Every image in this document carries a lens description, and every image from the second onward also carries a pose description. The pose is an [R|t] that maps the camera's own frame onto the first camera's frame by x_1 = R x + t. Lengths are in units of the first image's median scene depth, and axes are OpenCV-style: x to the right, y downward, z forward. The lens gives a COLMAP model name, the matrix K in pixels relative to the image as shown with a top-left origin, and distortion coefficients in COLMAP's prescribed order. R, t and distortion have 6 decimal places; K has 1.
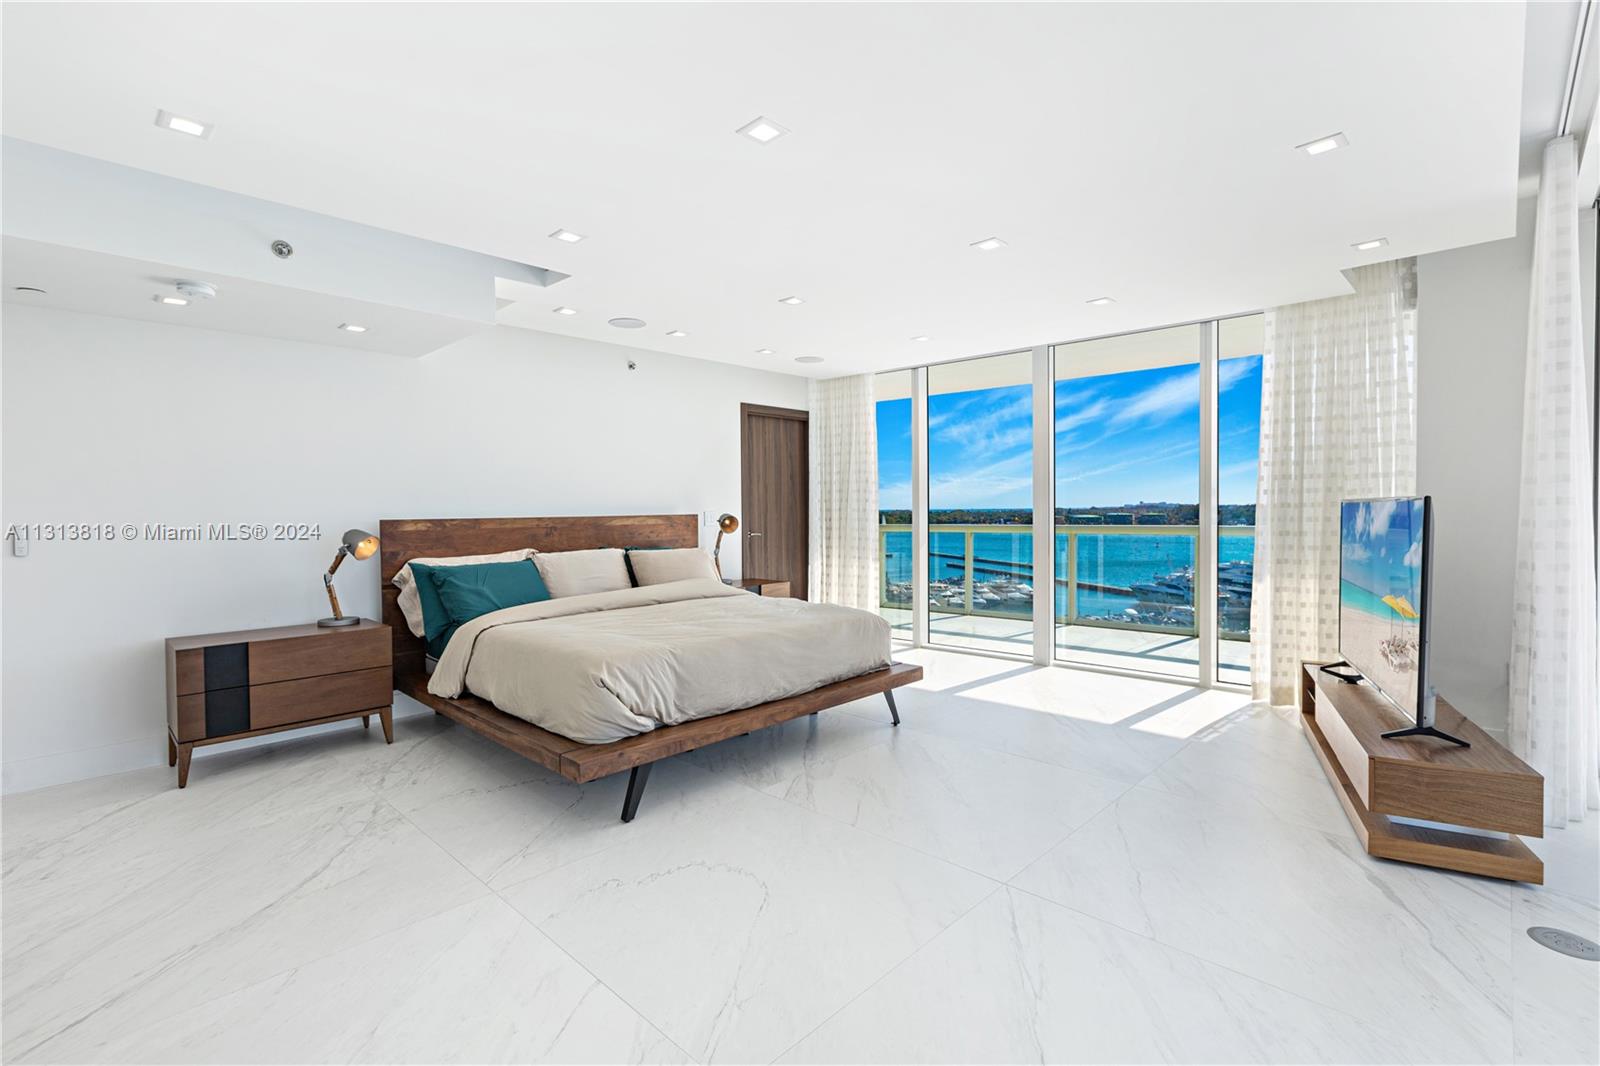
lens RADIAL K [[722.7, 0, 787.5], [0, 722.7, 529.4], [0, 0, 1]] dist [0.000285, -0.000860]
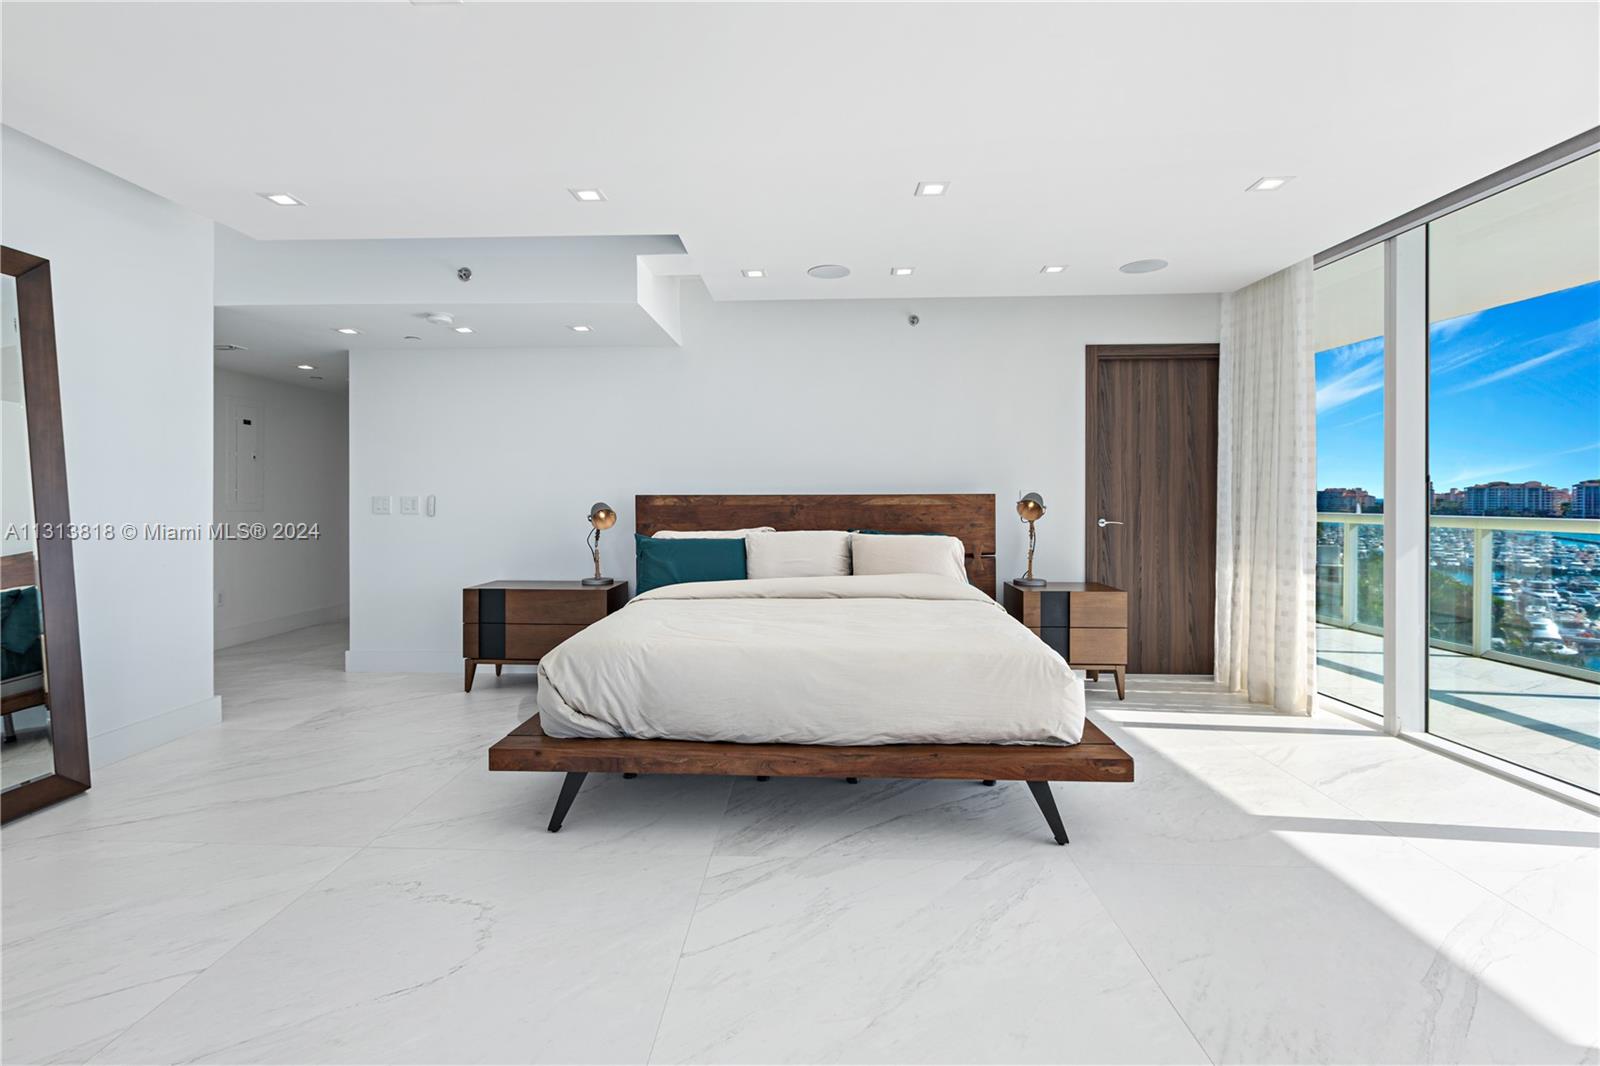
lens RADIAL K [[722.7, 0, 769.4], [0, 722.7, 499.6], [0, 0, 1]] dist [0.000285, -0.000860]
pose [[0.669964, 0.011689, -0.742302, 0.385239], [-0.025844, 0.999637, -0.007585, -0.002749], [0.741944, 0.024266, 0.670023, 0.371403]]
